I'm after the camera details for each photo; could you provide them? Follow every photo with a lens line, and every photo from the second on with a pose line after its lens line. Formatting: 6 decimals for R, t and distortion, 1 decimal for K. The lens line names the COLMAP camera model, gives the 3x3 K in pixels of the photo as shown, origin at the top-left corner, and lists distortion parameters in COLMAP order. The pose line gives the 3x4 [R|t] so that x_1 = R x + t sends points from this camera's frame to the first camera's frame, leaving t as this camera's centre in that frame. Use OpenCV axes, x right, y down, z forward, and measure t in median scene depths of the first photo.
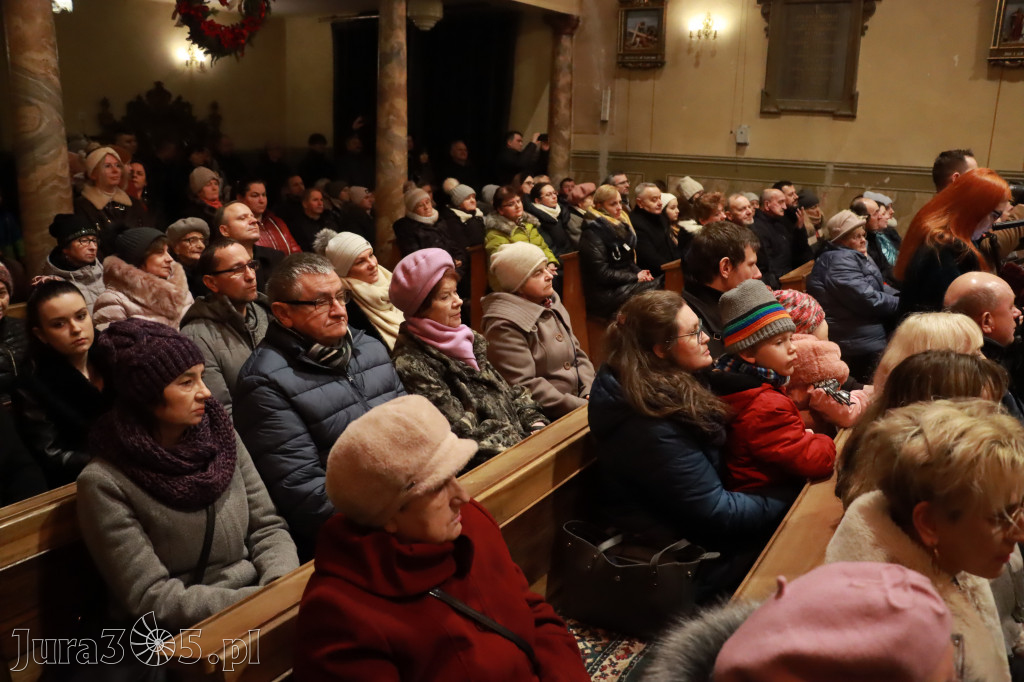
lens RADIAL K [[851.6, 0, 509.8], [0, 851.6, 346.7], [0, 0, 1]] dist [-0.190827, 0.173332]
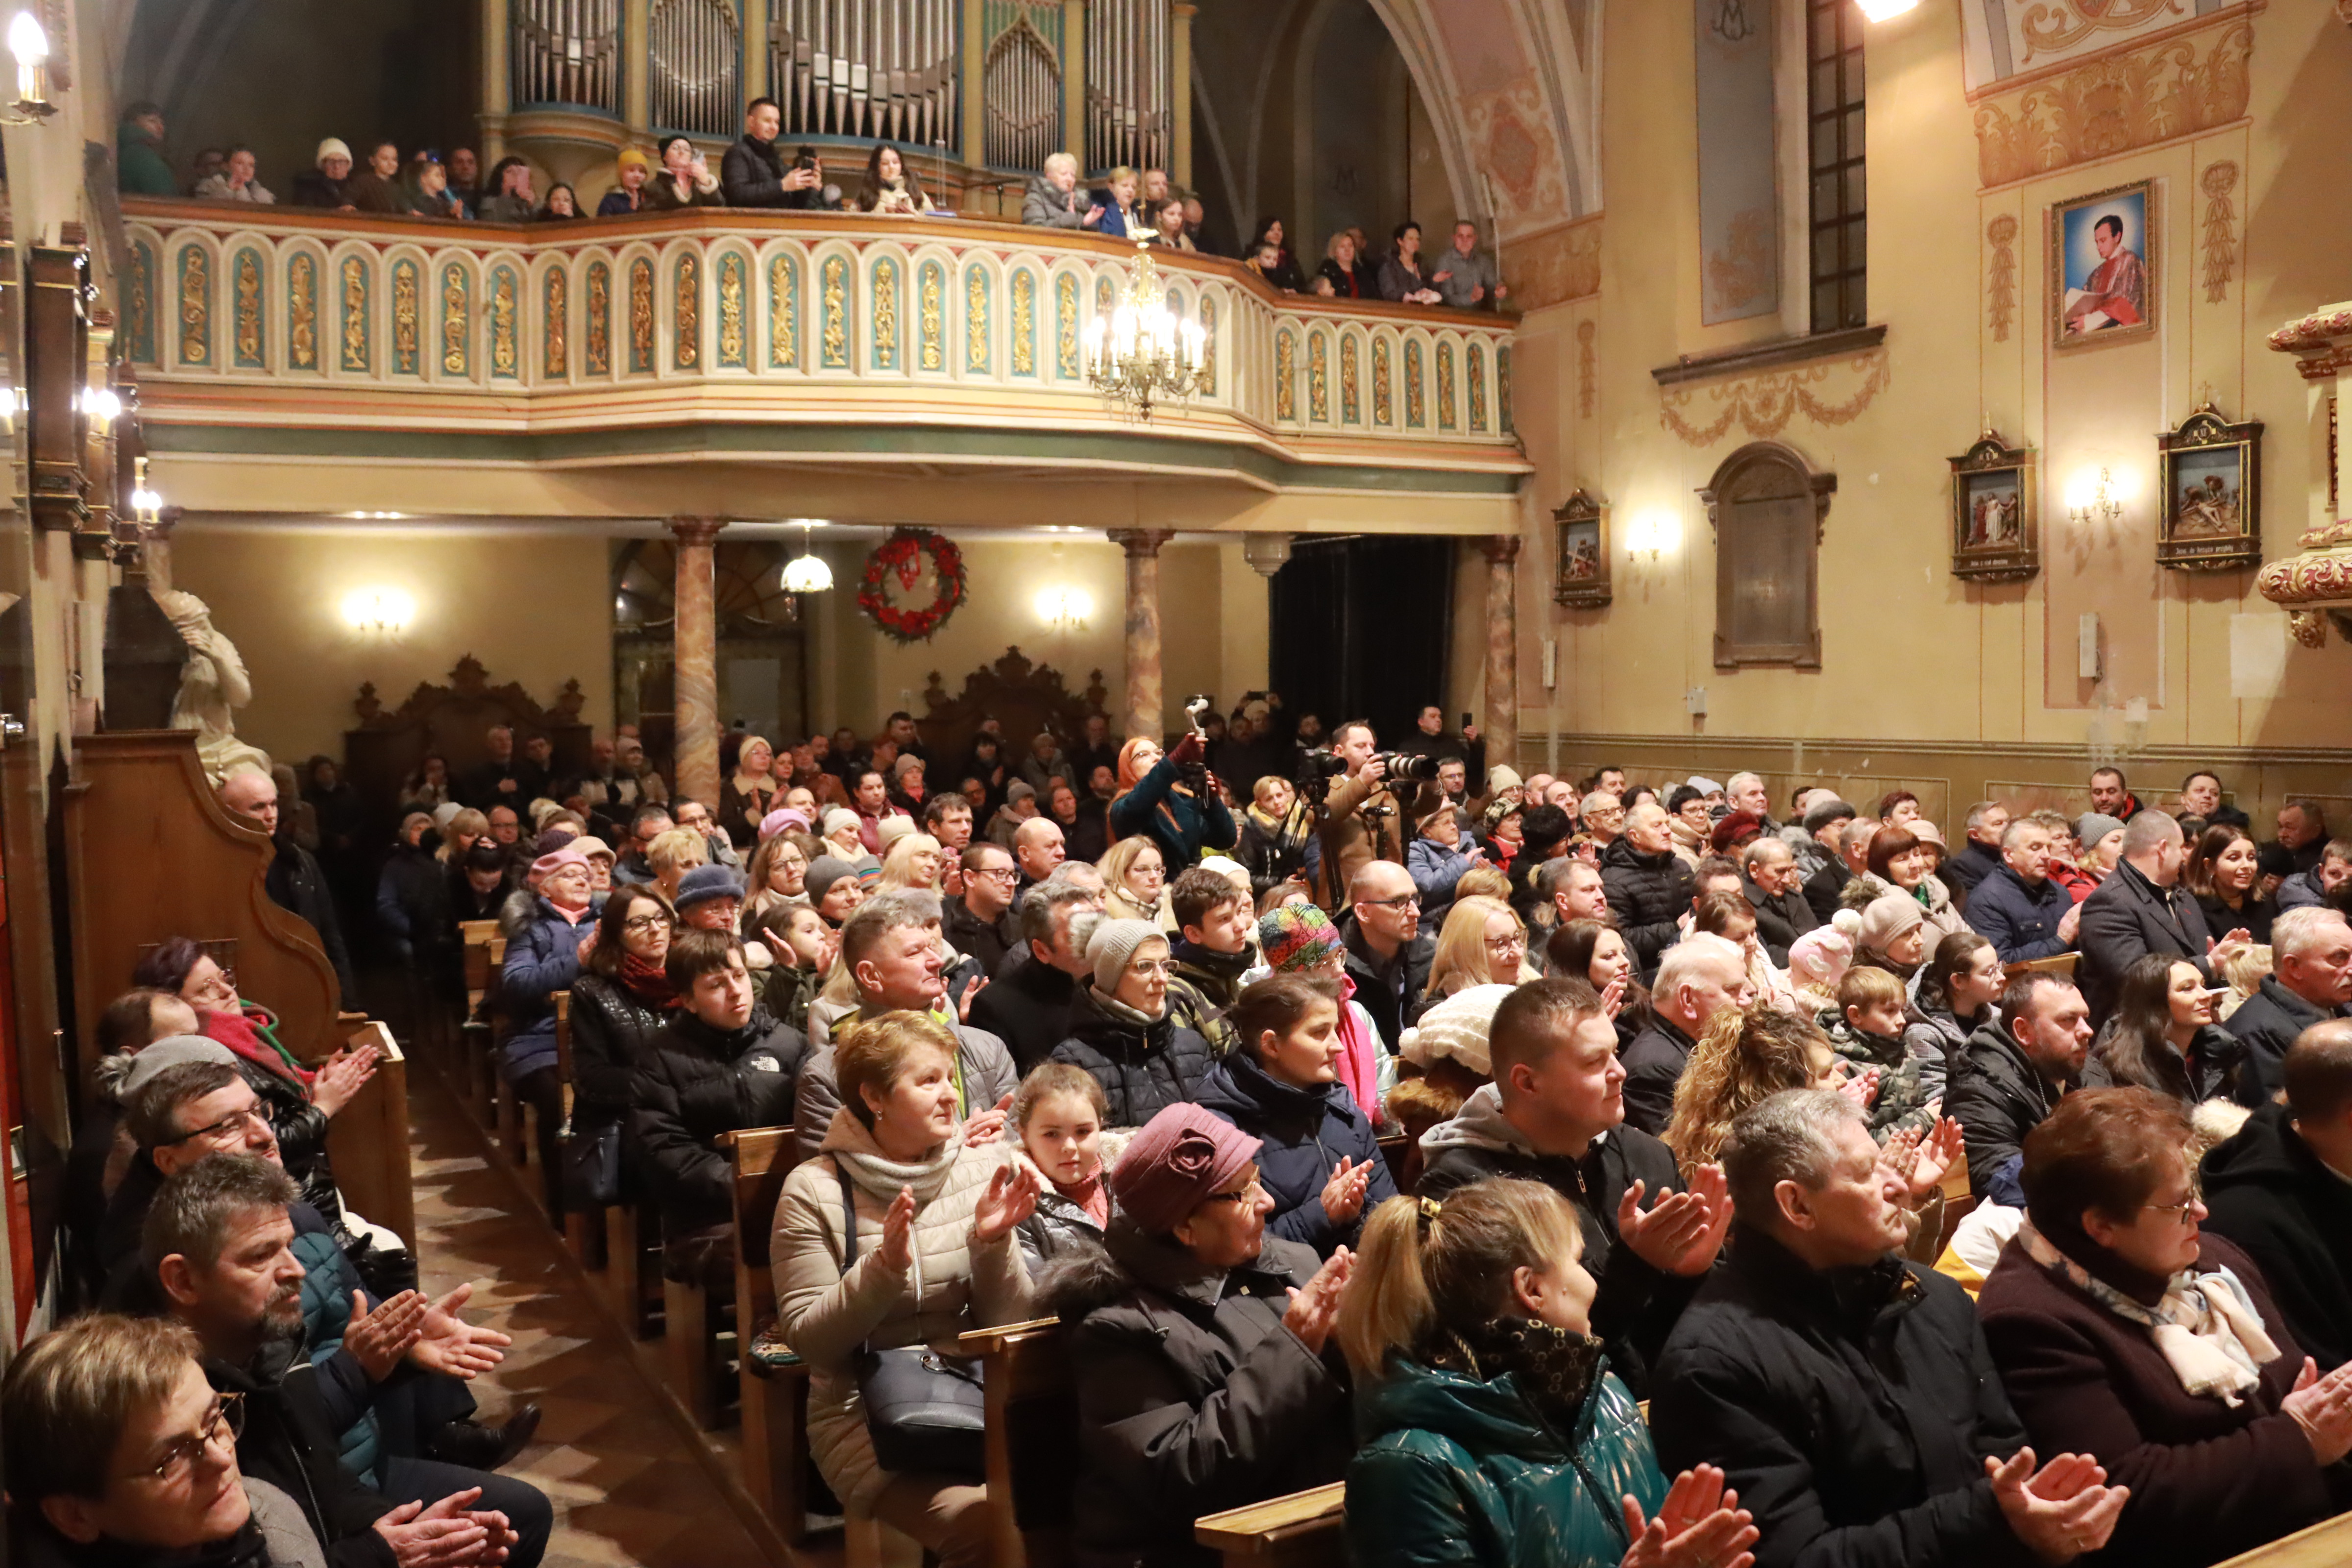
lens RADIAL K [[1952.1, 0, 1174.3], [0, 1952.1, 813.3], [0, 0, 1]] dist [-0.193282, 0.178747]
pose [[0.855250, 0.001212, -0.518214, 0.706438], [-0.098810, 0.982032, -0.160777, 0.112039], [0.508708, 0.188709, 0.840003, -0.450936]]
